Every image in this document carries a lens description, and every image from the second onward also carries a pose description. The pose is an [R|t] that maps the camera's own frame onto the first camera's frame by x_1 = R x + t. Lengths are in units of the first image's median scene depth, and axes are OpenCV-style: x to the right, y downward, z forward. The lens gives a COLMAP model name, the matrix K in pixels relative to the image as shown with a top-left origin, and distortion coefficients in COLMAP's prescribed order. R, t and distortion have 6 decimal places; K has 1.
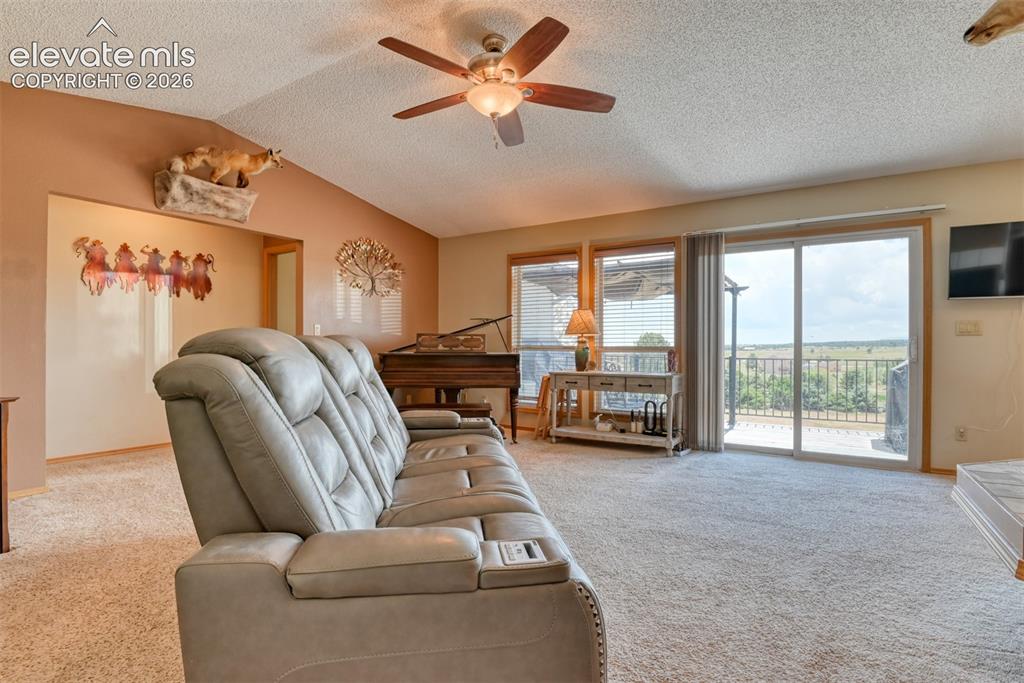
lens RADIAL K [[502.3, 0, 526.3], [0, 502.3, 343.2], [0, 0, 1]] dist [-0.023308, -0.000835]
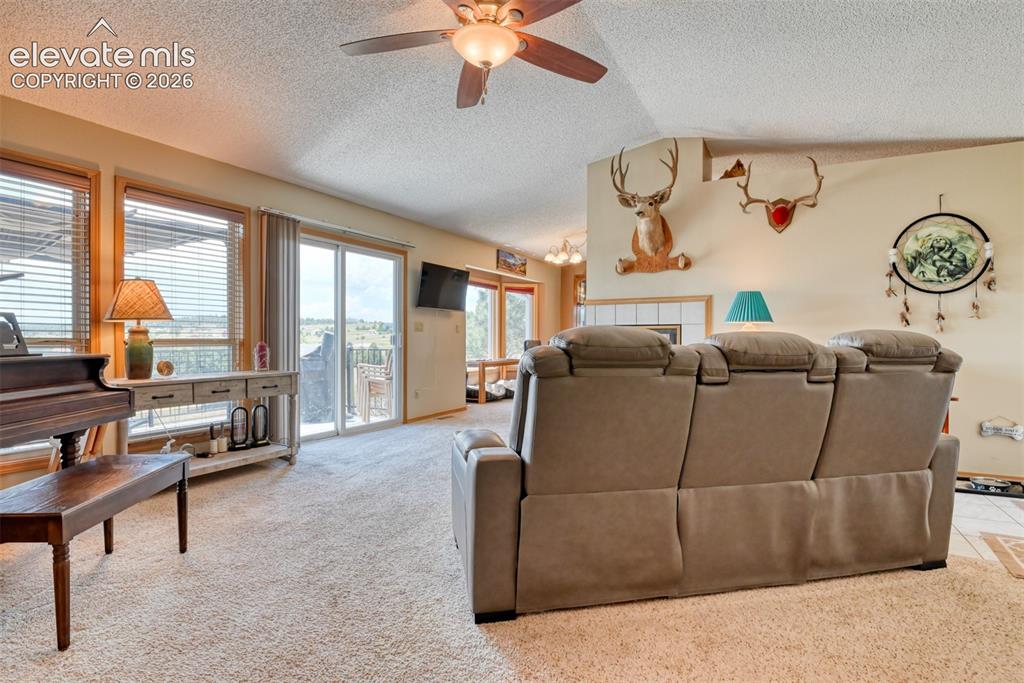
lens RADIAL K [[488.9, 0, 512.0], [0, 488.9, 341.5], [0, 0, 1]] dist [-0.022001, -0.000501]
pose [[-0.023875, -0.010594, 0.999659, -0.561559], [-0.008842, 0.999907, 0.010385, -0.001141], [-0.999676, -0.008591, -0.023967, 0.617530]]
